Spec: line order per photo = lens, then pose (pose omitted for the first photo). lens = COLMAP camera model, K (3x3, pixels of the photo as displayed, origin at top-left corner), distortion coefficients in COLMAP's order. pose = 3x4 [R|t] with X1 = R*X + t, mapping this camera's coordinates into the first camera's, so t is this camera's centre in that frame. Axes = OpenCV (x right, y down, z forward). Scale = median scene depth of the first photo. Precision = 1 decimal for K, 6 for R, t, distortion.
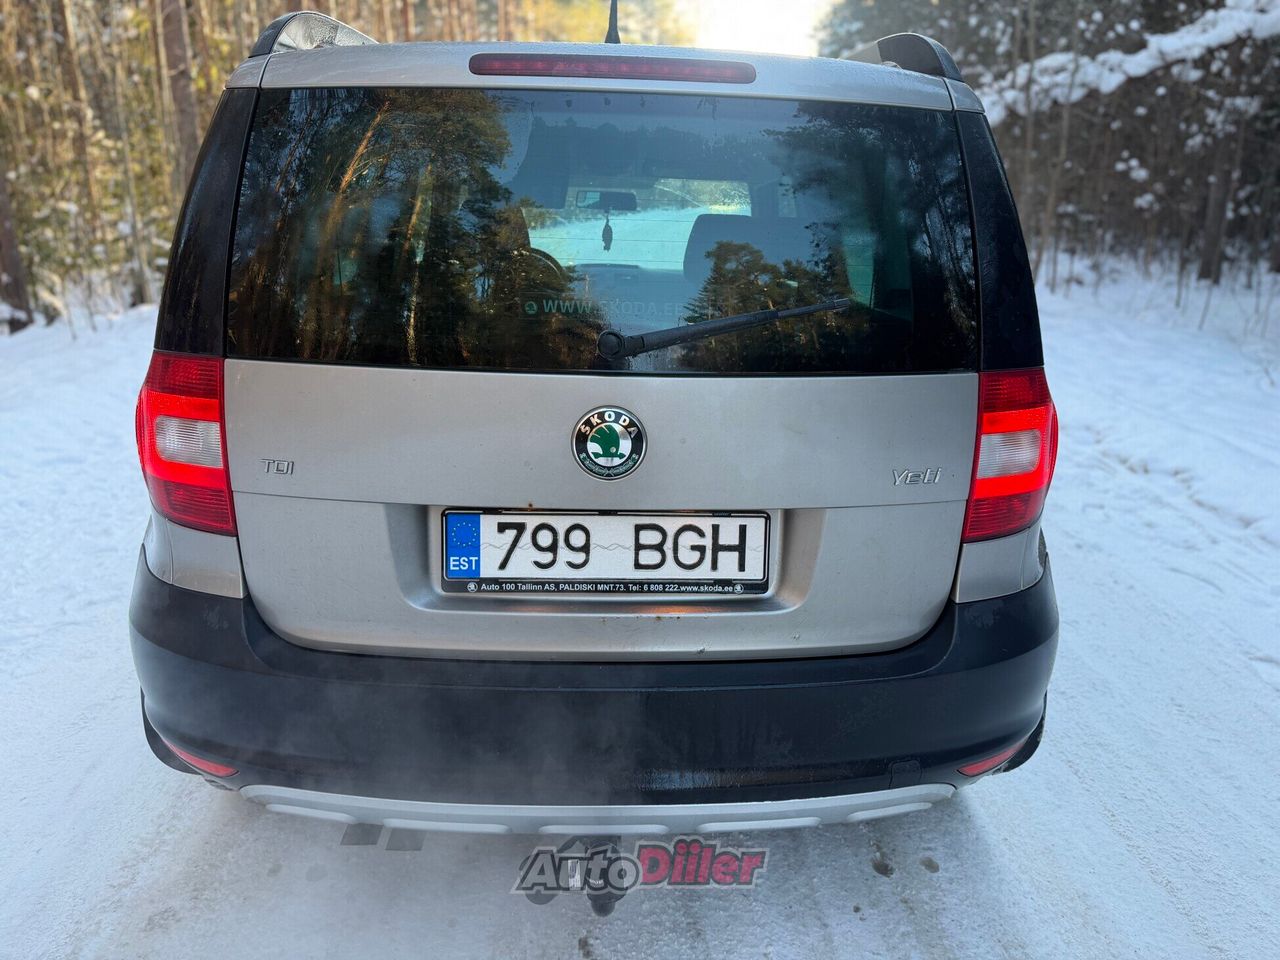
lens RADIAL K [[921.0, 0, 643.5], [0, 921.0, 458.1], [0, 0, 1]] dist [-0.002748, -0.010280]
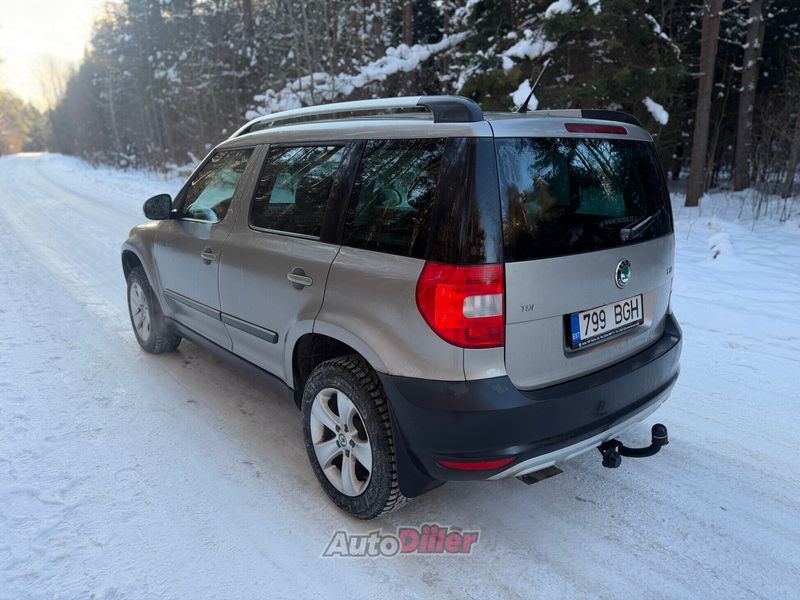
lens RADIAL K [[575.6, 0, 402.2], [0, 575.6, 286.3], [0, 0, 1]] dist [-0.002748, -0.010280]
pose [[0.784785, -0.157897, 0.599318, -1.382635], [0.179497, 0.983464, 0.024059, -0.121679], [-0.593206, 0.088694, 0.800150, 0.085479]]
